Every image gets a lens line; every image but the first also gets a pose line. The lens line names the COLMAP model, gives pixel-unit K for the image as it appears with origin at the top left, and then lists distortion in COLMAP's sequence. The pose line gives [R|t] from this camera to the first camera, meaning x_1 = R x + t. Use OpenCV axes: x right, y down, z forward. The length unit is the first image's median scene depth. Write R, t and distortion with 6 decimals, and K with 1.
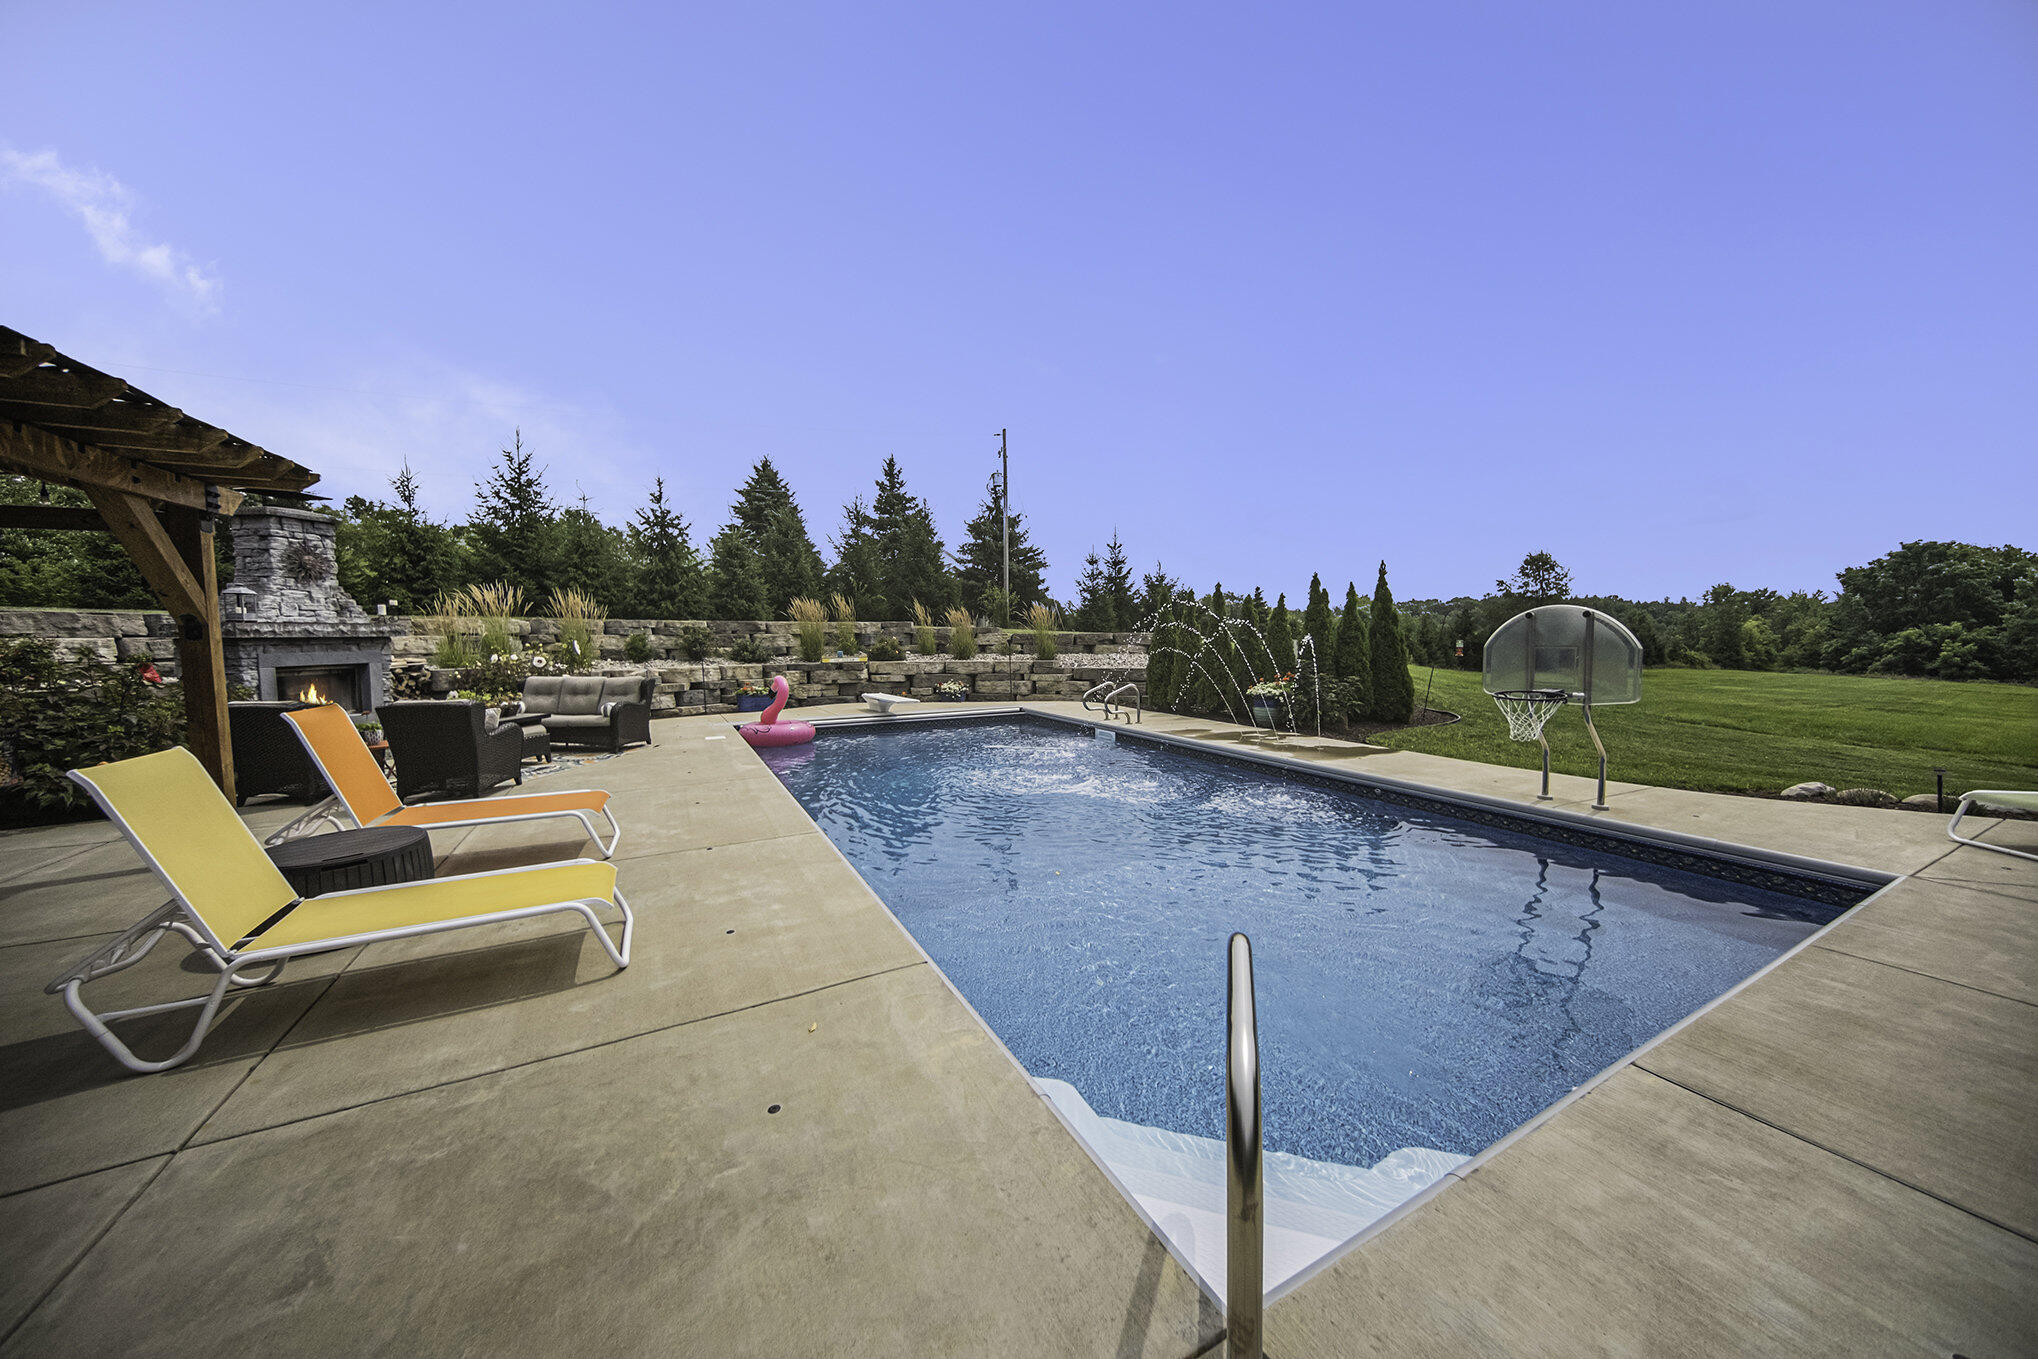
lens RADIAL K [[680.6, 0, 1021.4], [0, 680.6, 673.3], [0, 0, 1]] dist [-0.001641, -0.000436]
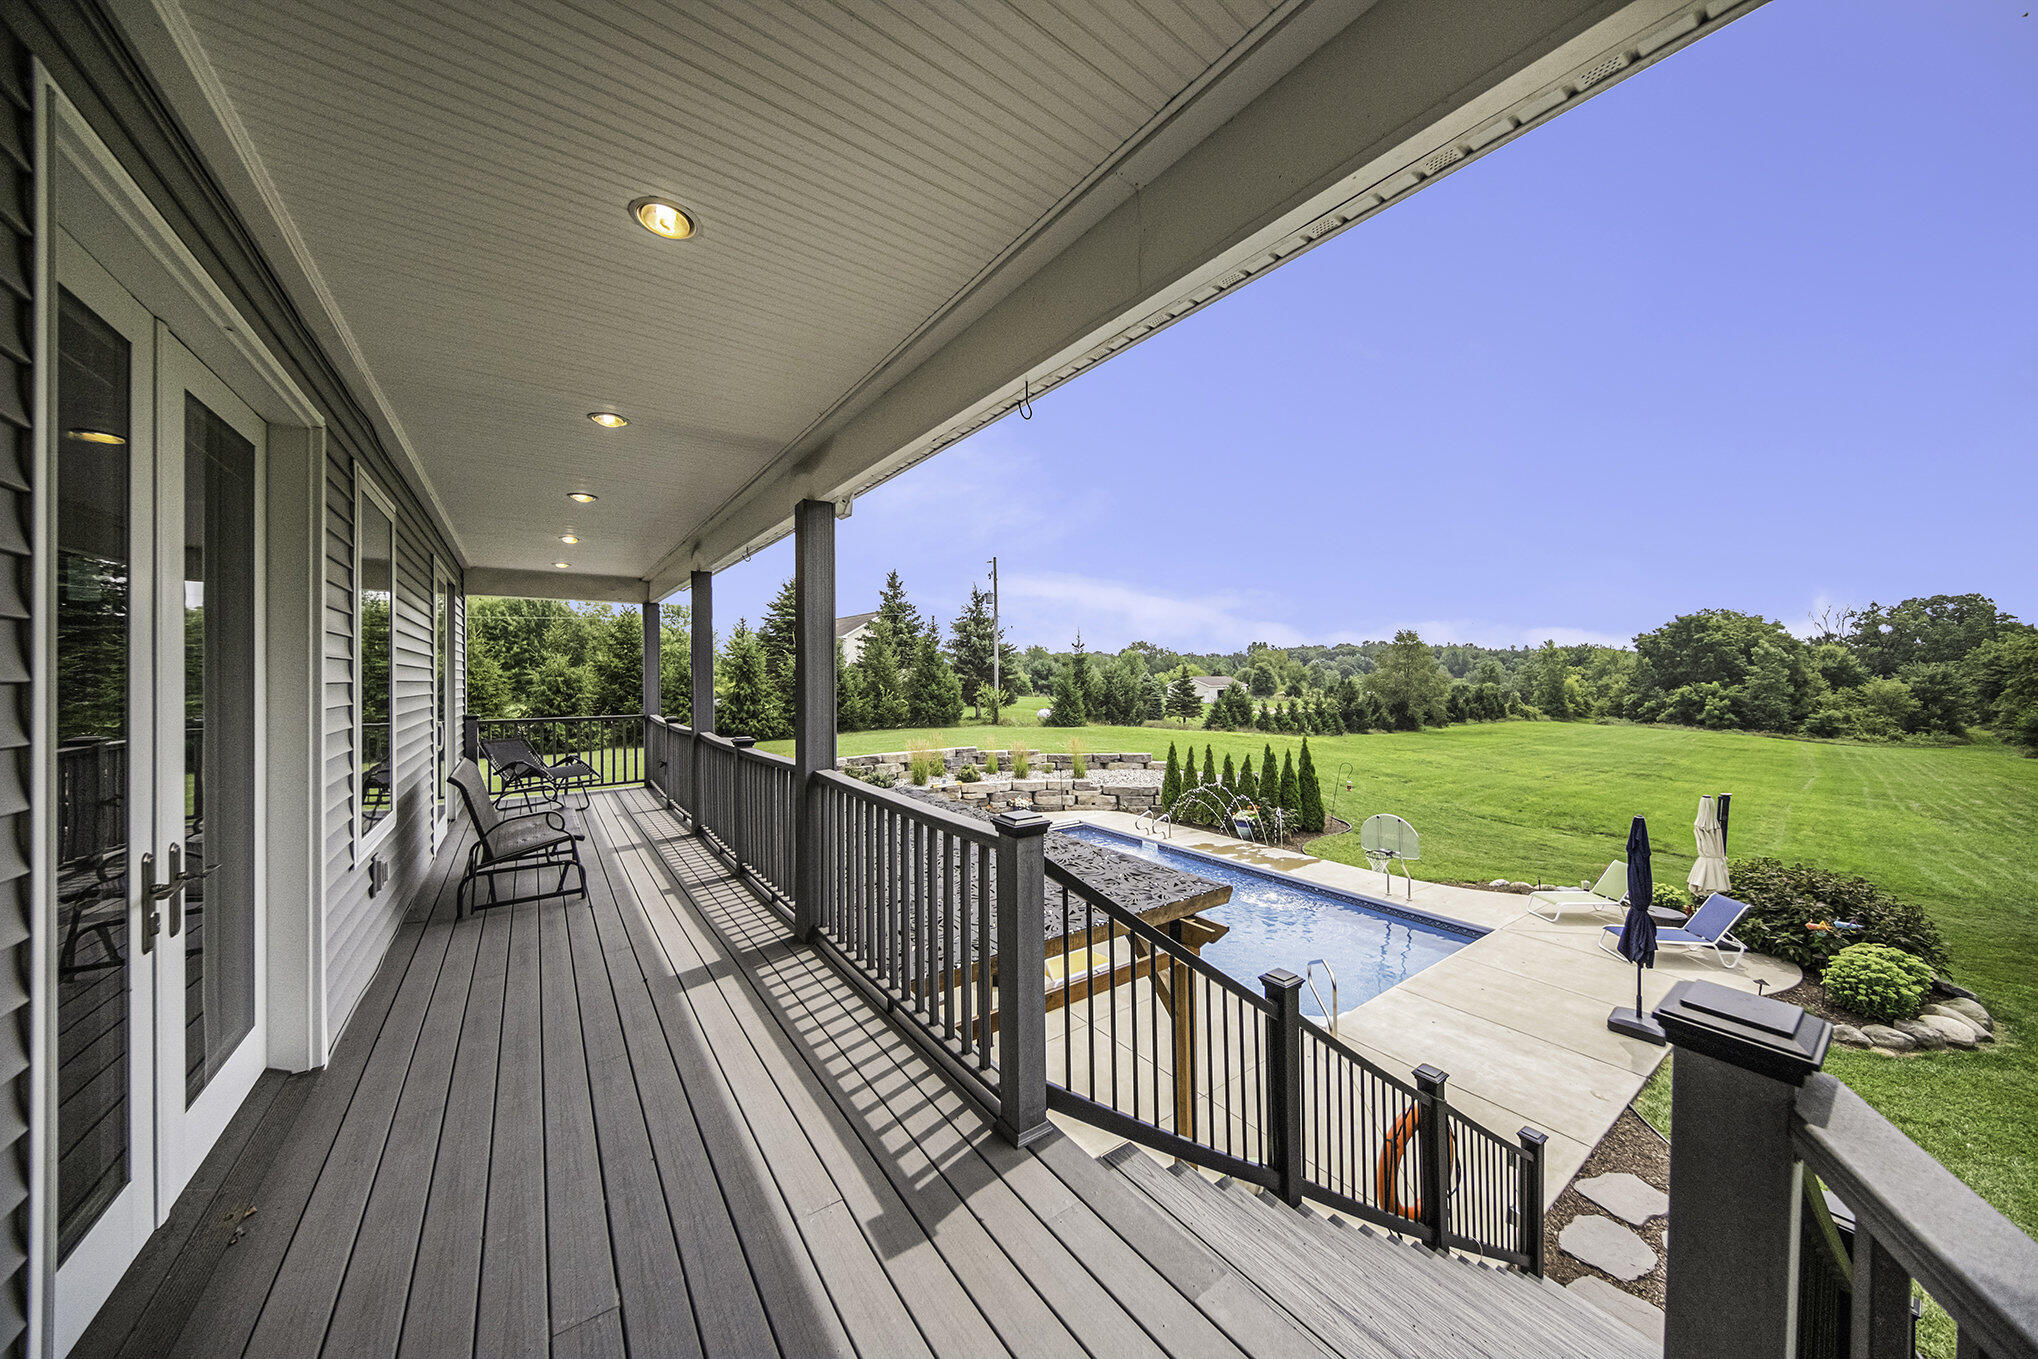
lens RADIAL K [[680.6, 0, 1028.7], [0, 680.6, 670.4], [0, 0, 1]] dist [0.000089, -0.000109]
pose [[0.990574, 0.002041, 0.136961, -0.185837], [0.006690, 0.997975, -0.063251, -0.108332], [-0.136813, 0.063571, 0.988555, -0.286559]]
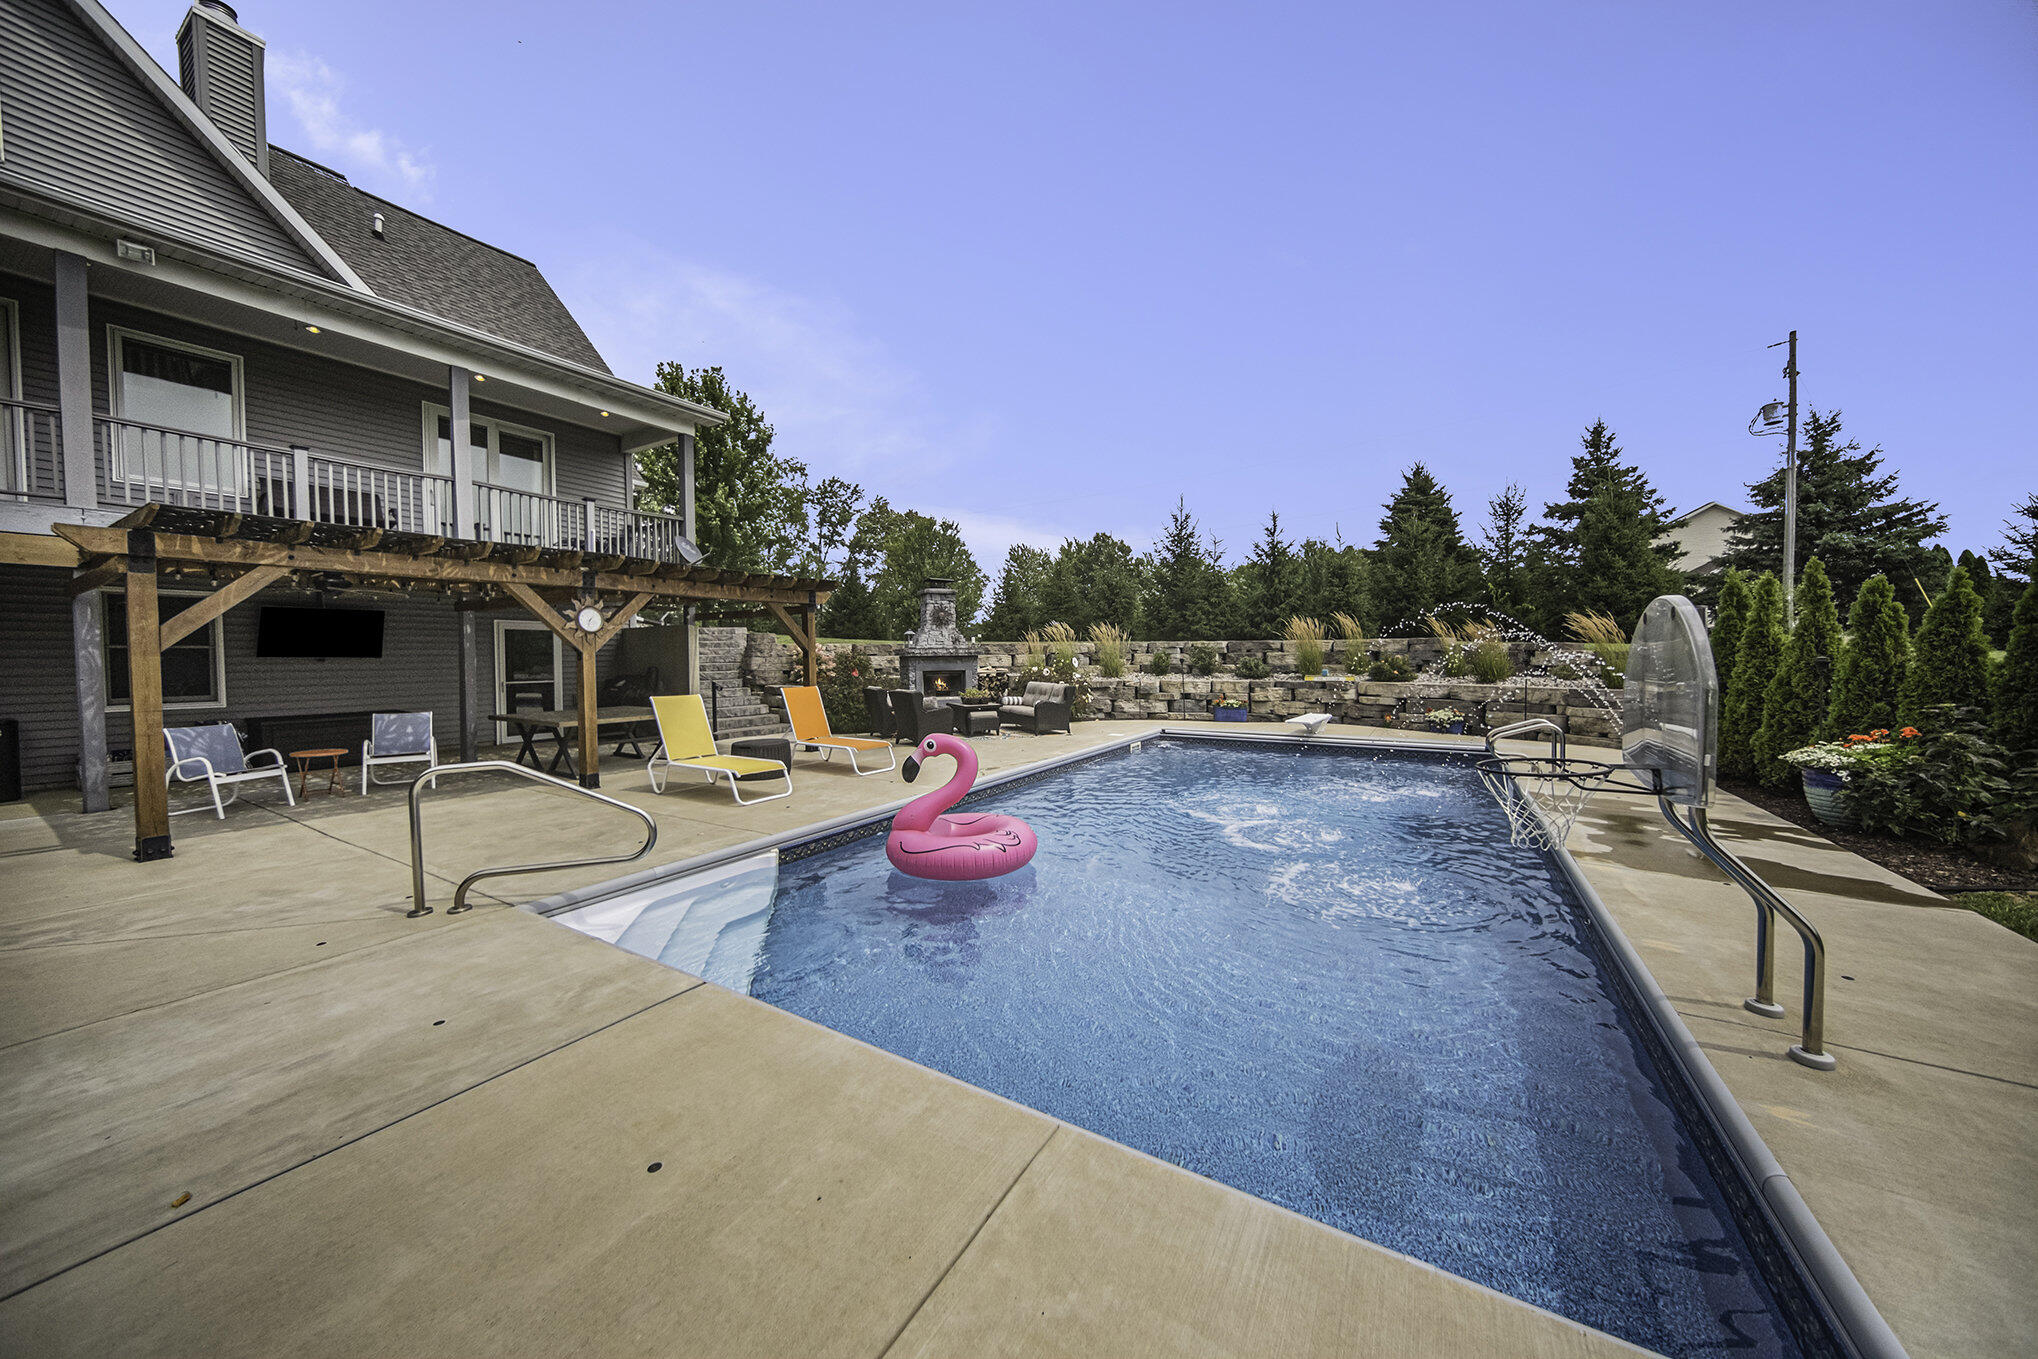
lens RADIAL K [[680.6, 0, 1021.4], [0, 680.6, 673.3], [0, 0, 1]] dist [-0.001641, -0.000436]
pose [[0.504979, 0.024230, -0.862791, 0.233162], [-0.045064, 0.998983, 0.001680, -0.006200], [0.861954, 0.038032, 0.505557, 0.083206]]
